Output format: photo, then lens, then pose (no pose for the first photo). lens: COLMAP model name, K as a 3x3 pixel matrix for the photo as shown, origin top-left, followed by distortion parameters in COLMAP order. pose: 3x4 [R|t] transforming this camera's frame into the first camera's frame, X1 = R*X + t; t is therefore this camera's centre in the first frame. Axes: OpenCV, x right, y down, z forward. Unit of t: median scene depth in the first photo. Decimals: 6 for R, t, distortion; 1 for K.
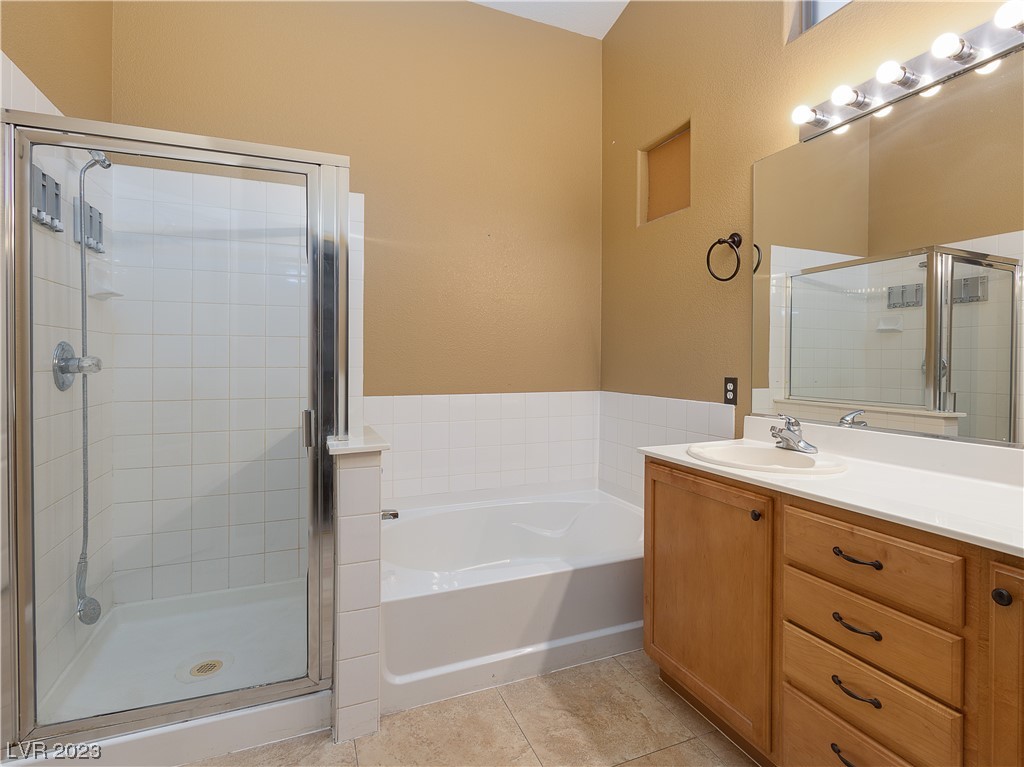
lens RADIAL K [[527.7, 0, 517.1], [0, 527.7, 358.7], [0, 0, 1]] dist [-0.000467, 0.000061]
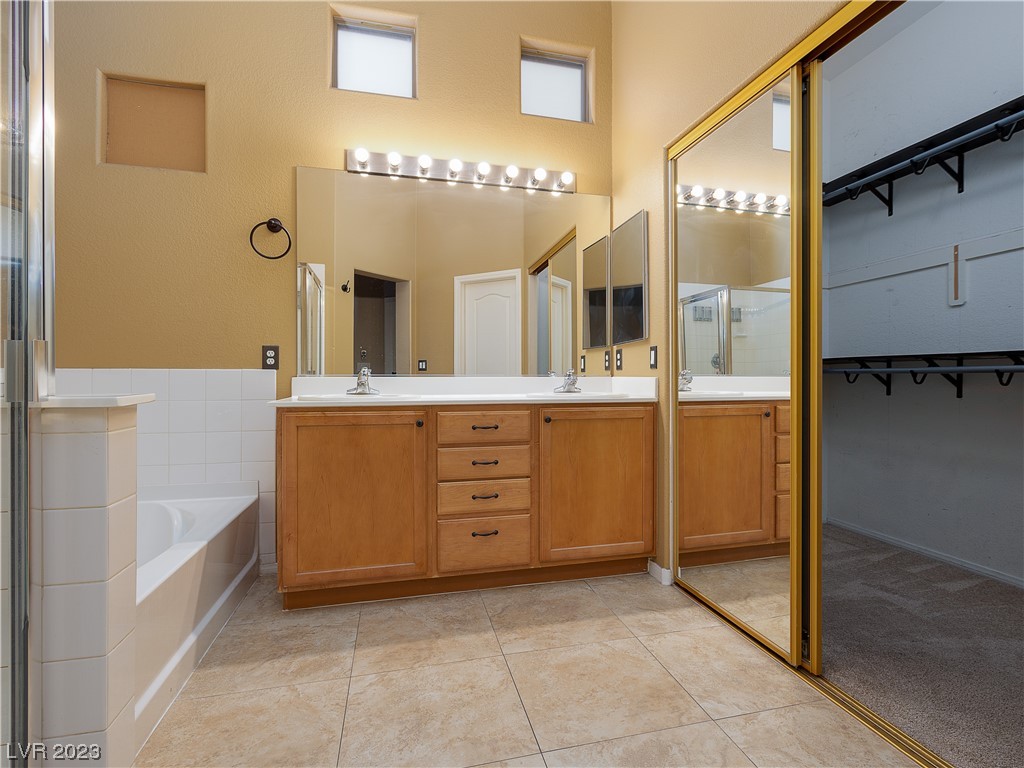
lens RADIAL K [[527.5, 0, 537.6], [0, 527.5, 380.7], [0, 0, 1]] dist [-0.004603, -0.000551]
pose [[0.145860, -0.007805, 0.989274, -0.814186], [-0.005191, 0.999949, 0.008655, 0.127631], [-0.989292, -0.006398, 0.145812, 0.356769]]
